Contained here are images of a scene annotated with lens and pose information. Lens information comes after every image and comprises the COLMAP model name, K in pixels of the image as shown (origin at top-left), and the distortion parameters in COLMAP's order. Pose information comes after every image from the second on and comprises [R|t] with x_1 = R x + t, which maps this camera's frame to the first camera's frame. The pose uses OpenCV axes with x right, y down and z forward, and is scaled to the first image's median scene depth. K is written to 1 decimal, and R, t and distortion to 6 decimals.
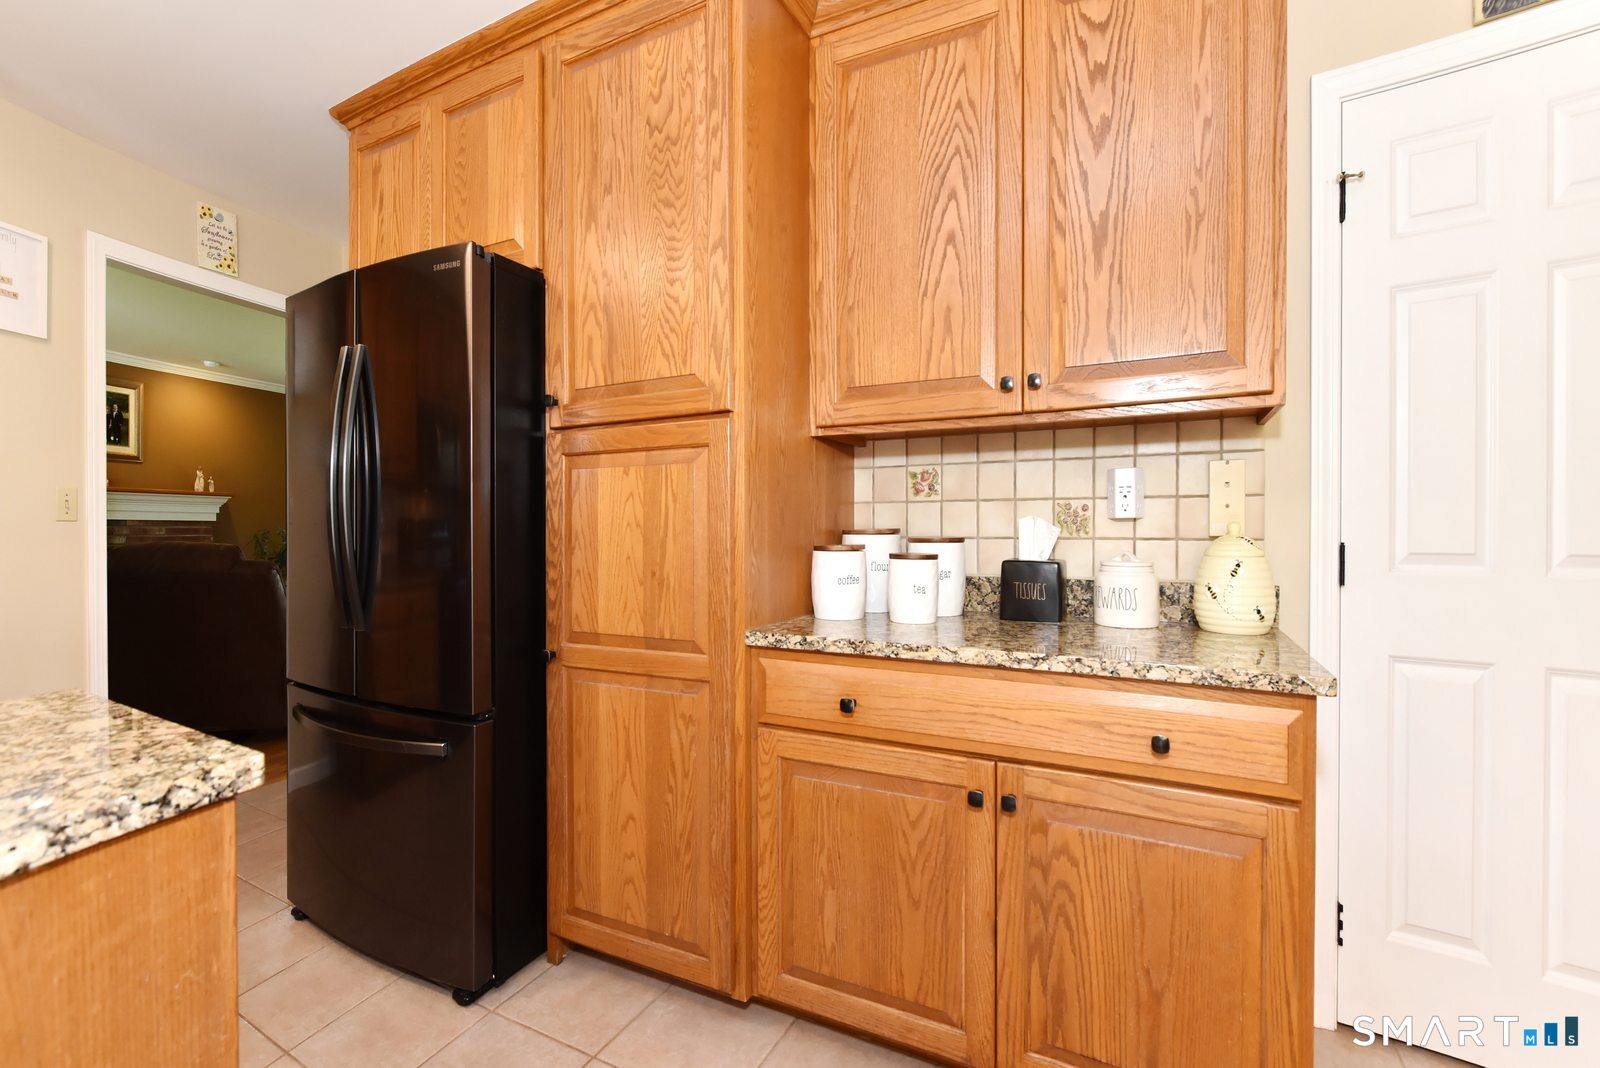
lens RADIAL K [[652.6, 0, 784.6], [0, 652.6, 541.0], [0, 0, 1]] dist [0.001390, 0.003307]
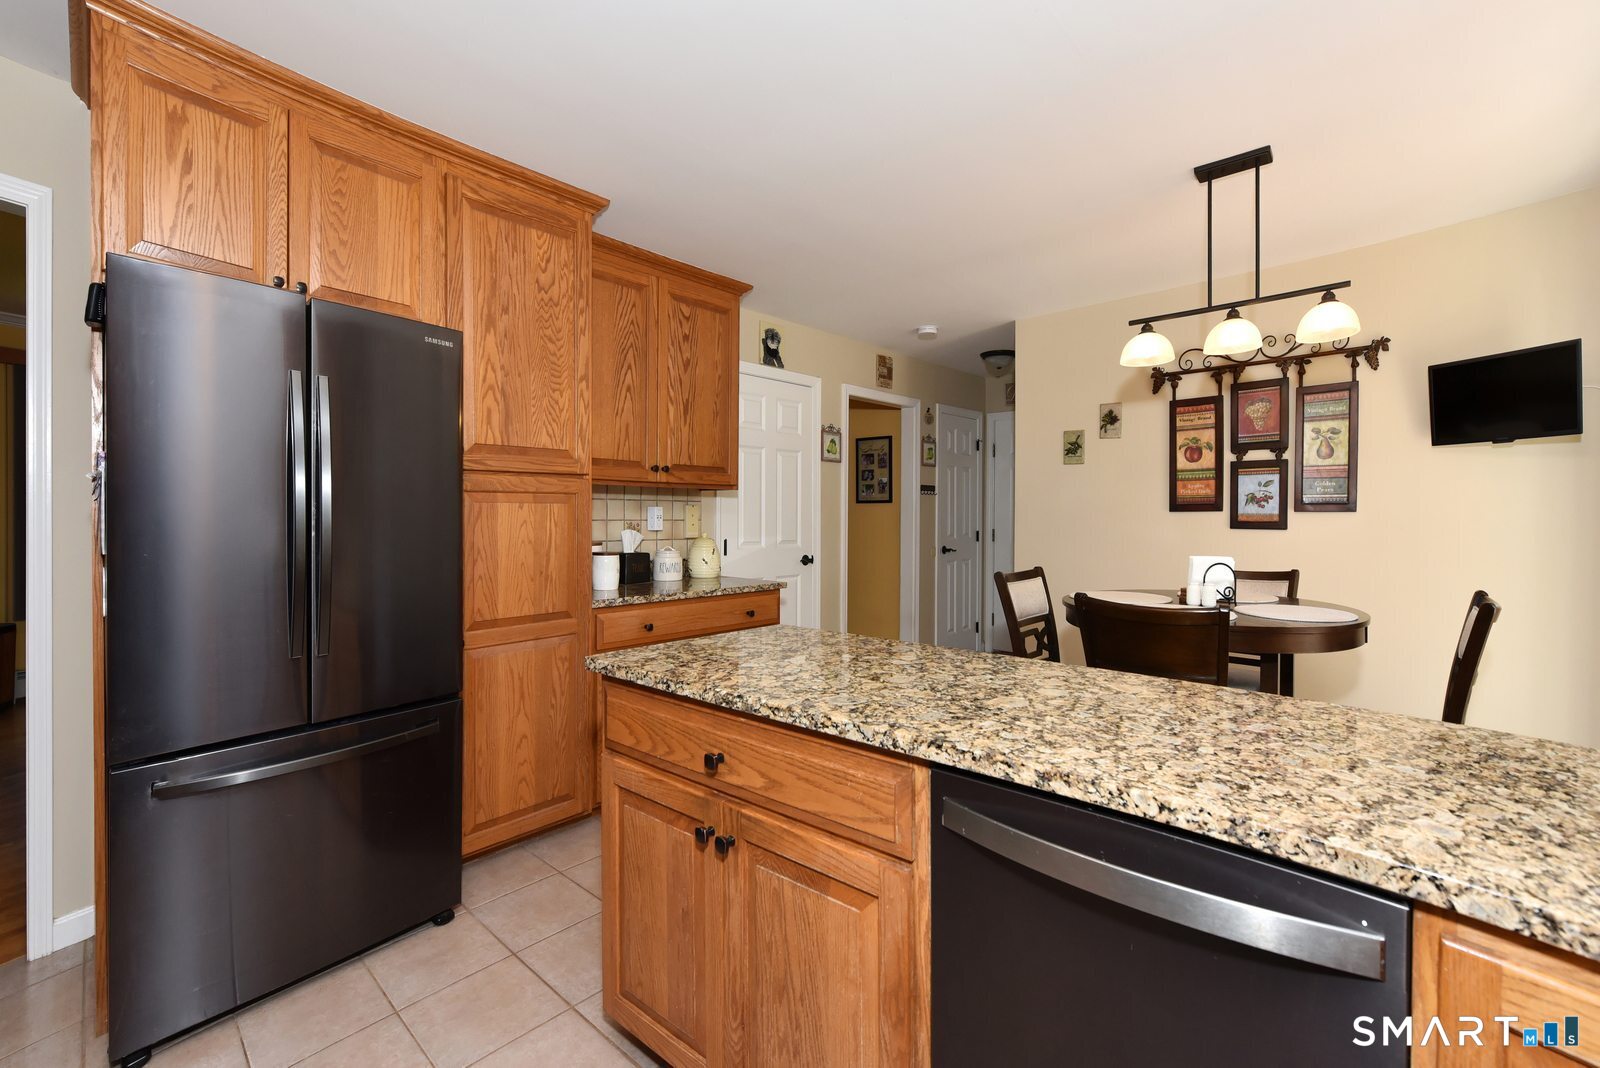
lens RADIAL K [[652.6, 0, 810.1], [0, 652.6, 531.1], [0, 0, 1]] dist [0.001390, 0.003307]
pose [[0.264231, -0.016351, 0.964321, -1.475261], [0.003474, 0.999866, 0.016002, -0.070099], [-0.964453, -0.000878, 0.264253, -0.030745]]
